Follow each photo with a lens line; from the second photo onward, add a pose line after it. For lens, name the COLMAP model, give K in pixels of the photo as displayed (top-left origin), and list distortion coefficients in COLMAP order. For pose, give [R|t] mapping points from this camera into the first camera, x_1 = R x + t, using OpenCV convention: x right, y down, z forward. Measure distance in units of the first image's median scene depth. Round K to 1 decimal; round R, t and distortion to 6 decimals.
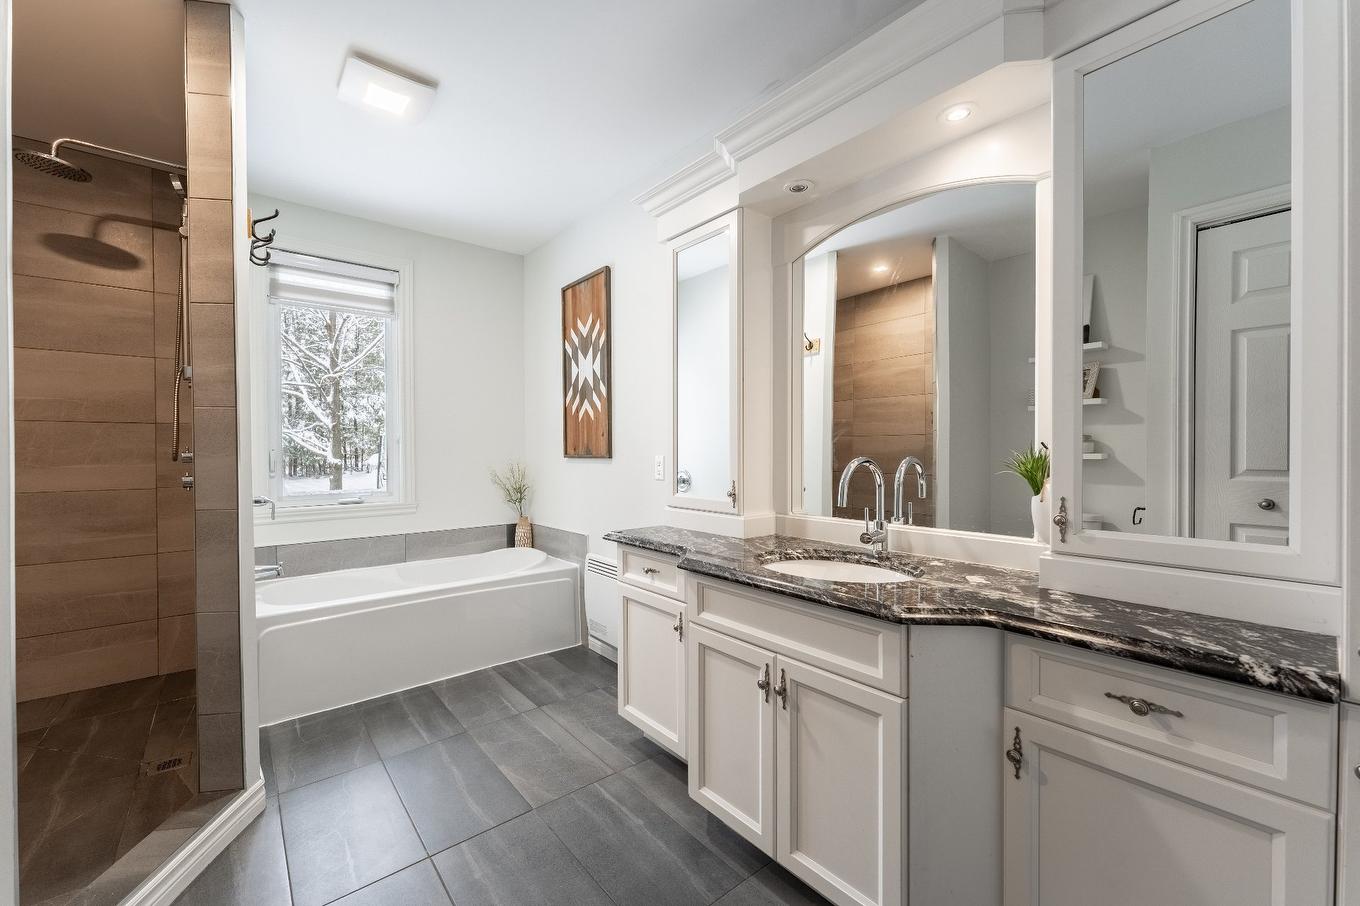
lens RADIAL K [[544.9, 0, 678.4], [0, 544.9, 454.4], [0, 0, 1]] dist [-0.000113, 0.000322]
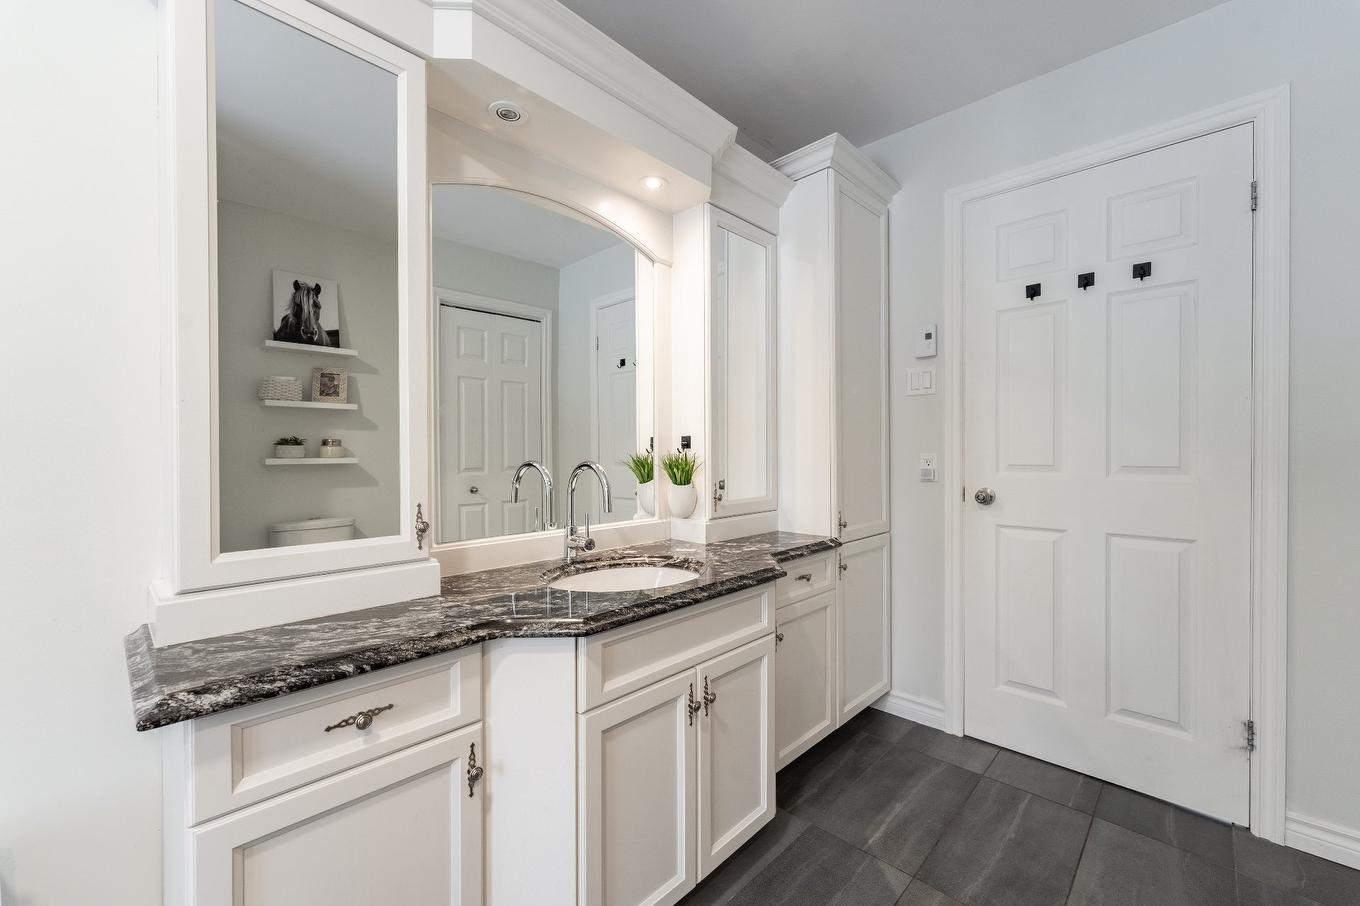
lens RADIAL K [[544.9, 0, 667.4], [0, 544.9, 454.9], [0, 0, 1]] dist [-0.000113, 0.000322]
pose [[-0.097128, -0.004305, 0.995263, -0.674381], [0.008426, 0.999951, 0.005147, -0.009877], [-0.995236, 0.008886, -0.097087, 1.004956]]
